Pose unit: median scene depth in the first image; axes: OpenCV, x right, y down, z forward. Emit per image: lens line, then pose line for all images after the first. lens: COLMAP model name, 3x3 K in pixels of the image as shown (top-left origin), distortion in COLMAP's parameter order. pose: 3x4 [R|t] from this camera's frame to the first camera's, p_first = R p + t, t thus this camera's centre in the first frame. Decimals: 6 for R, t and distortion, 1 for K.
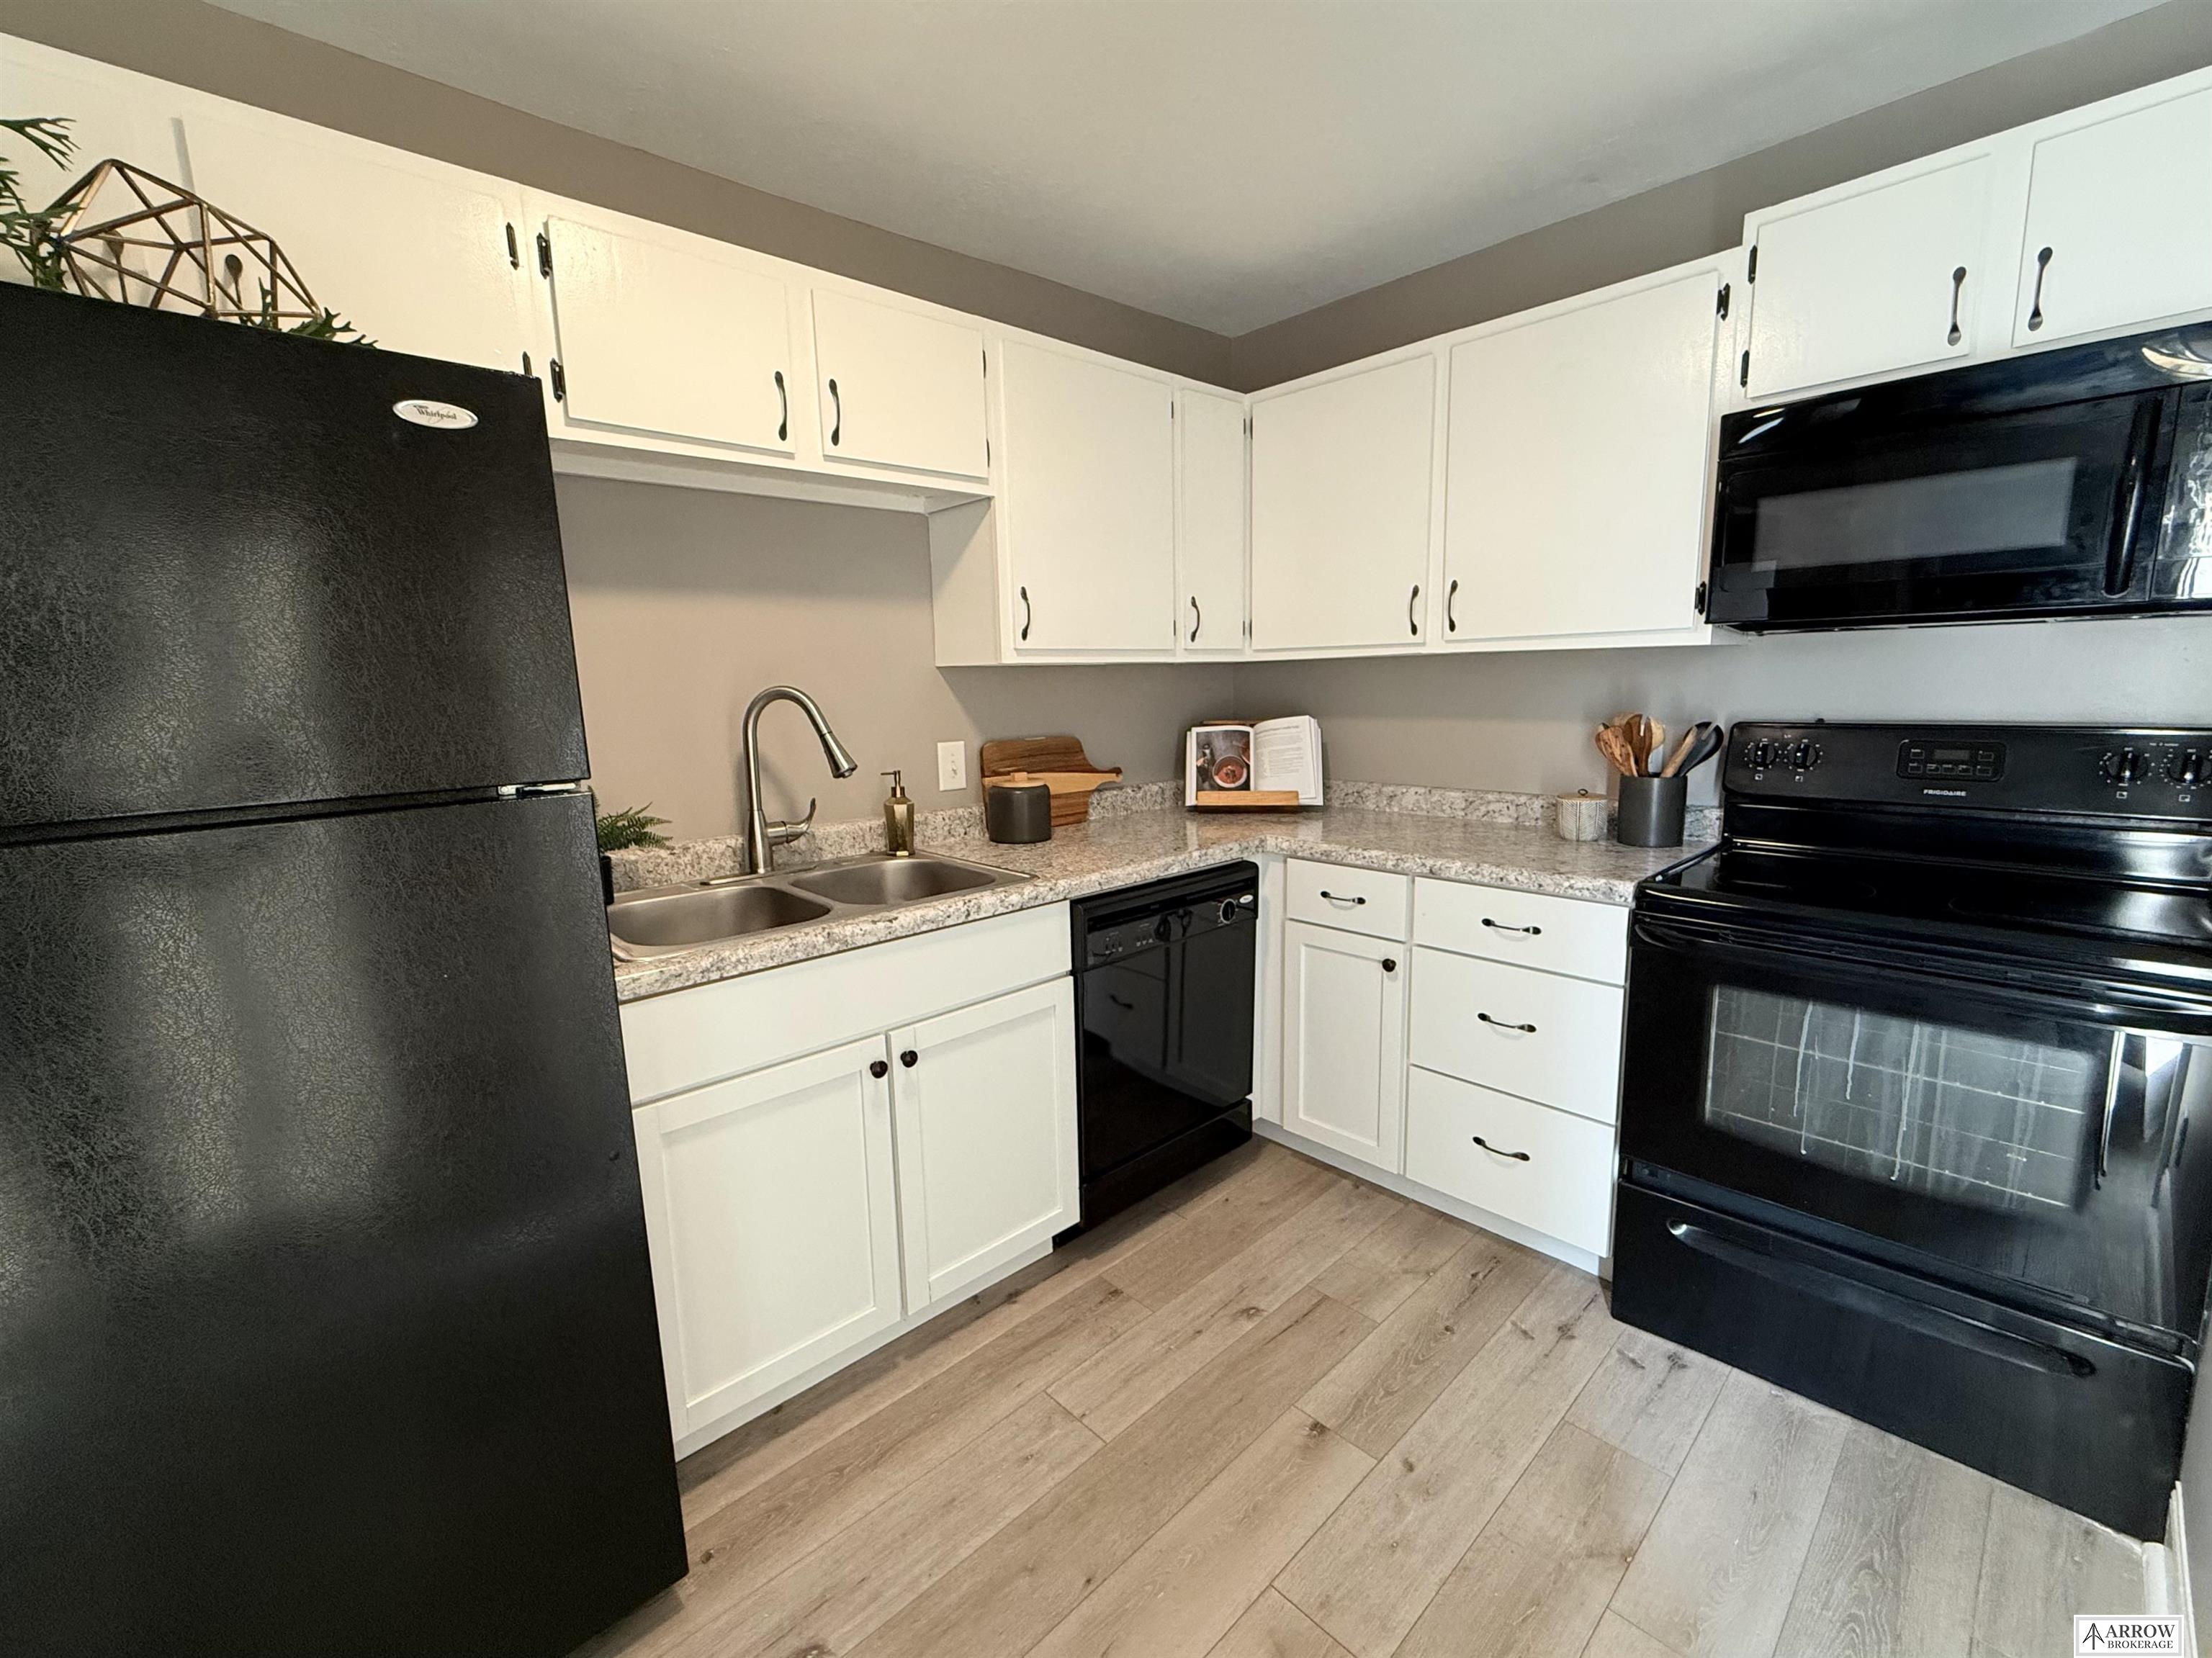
lens RADIAL K [[902.2, 0, 1106.0], [0, 902.2, 829.0], [0, 0, 1]] dist [-0.000218, -0.000146]
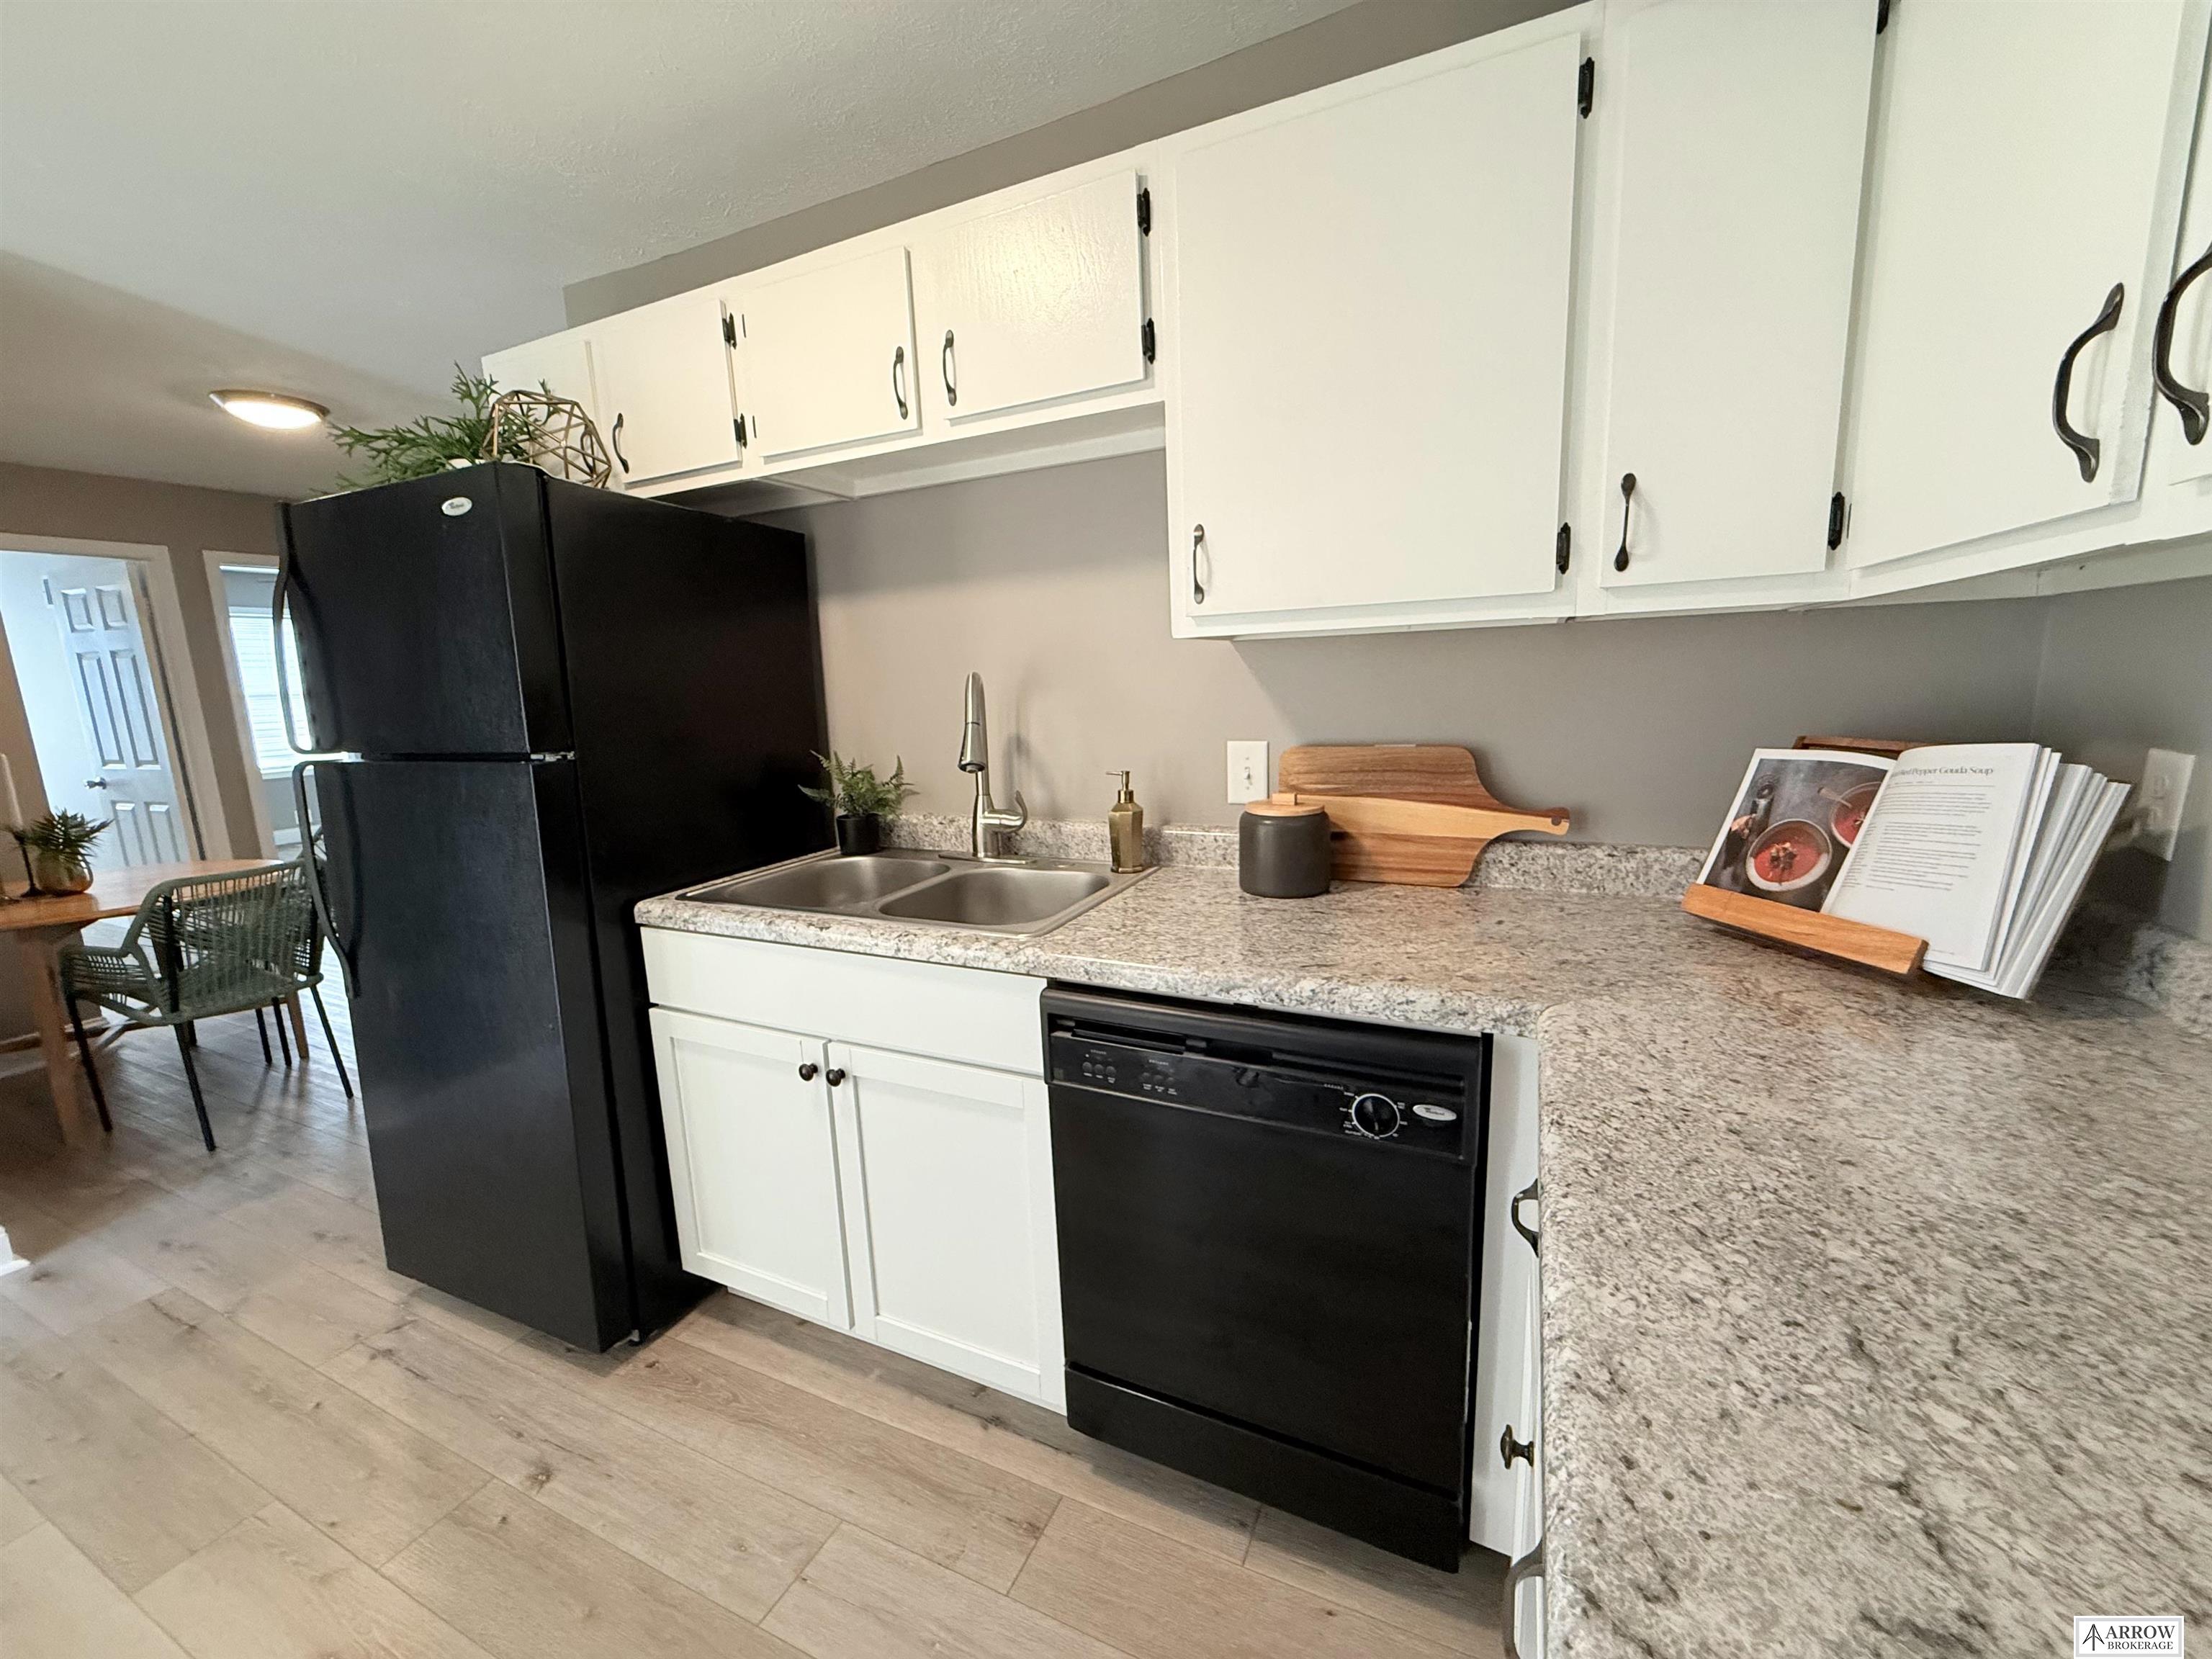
lens RADIAL K [[885.2, 0, 1106.0], [0, 885.2, 829.5], [0, 0, 1]] dist [-0.000260, -0.000312]
pose [[0.376427, 0.170757, -0.910574, 0.501341], [-0.123063, 0.983374, 0.133535, -0.114986], [0.918237, 0.061792, 0.391182, 0.648022]]
